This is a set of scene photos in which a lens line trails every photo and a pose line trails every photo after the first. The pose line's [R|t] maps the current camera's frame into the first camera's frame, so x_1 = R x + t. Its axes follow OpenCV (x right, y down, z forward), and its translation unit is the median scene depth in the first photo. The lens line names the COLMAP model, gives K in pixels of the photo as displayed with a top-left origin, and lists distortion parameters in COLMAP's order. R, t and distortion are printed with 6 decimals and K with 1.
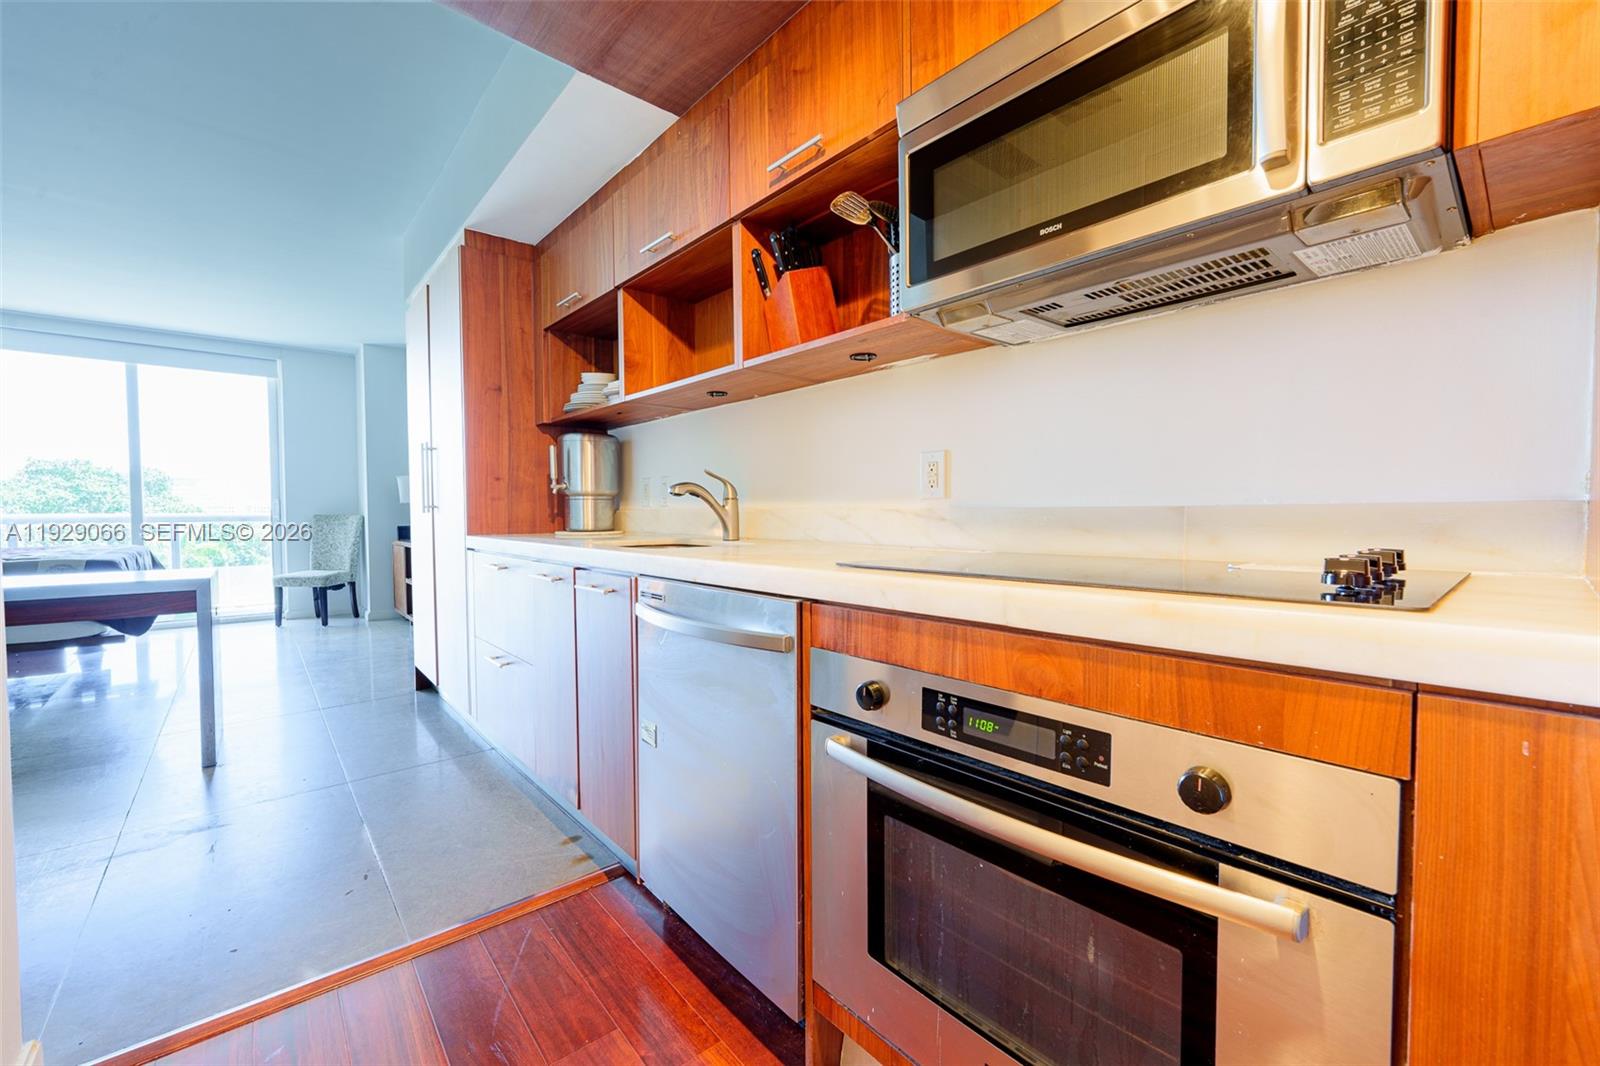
lens RADIAL K [[646.8, 0, 800.0], [0, 646.8, 533.0], [0, 0, 1]] dist [-0.000062, 0.000364]
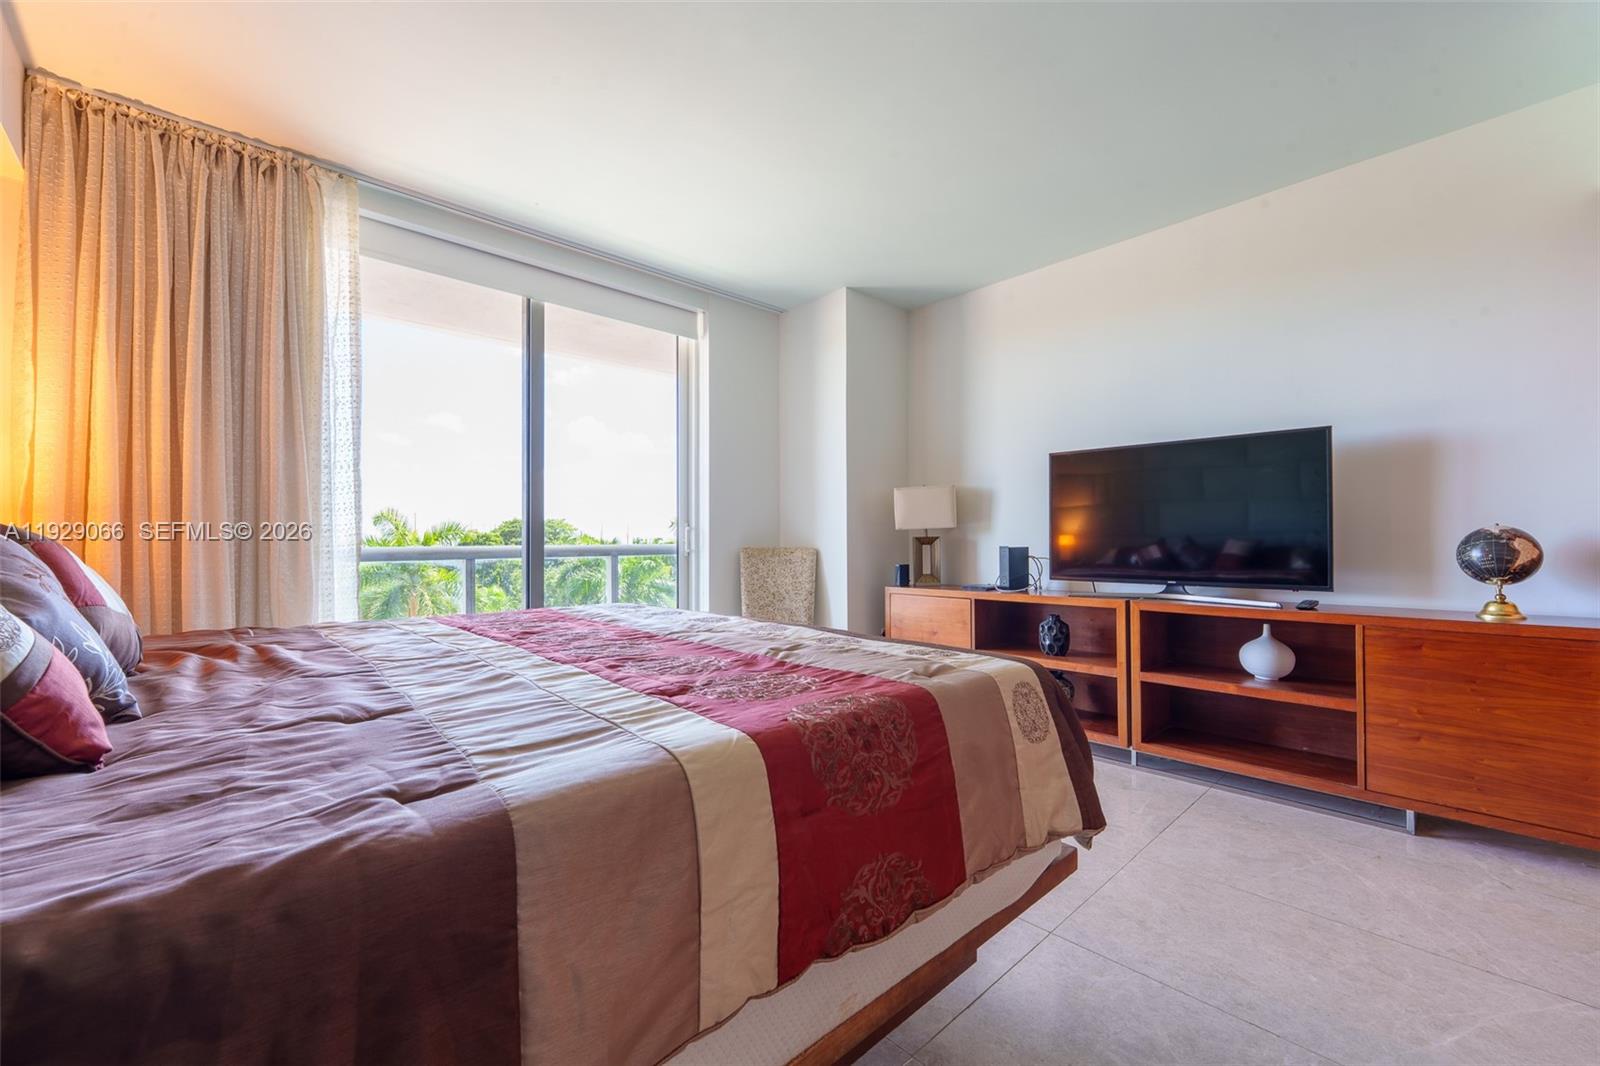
lens RADIAL K [[649.0, 0, 797.7], [0, 649.0, 531.2], [0, 0, 1]] dist [0.001342, -0.000646]
pose [[0.999287, 0.001087, 0.037727, -1.624438], [0.000890, 0.998628, -0.052358, -0.023779], [-0.037732, 0.052354, 0.997915, 0.777279]]
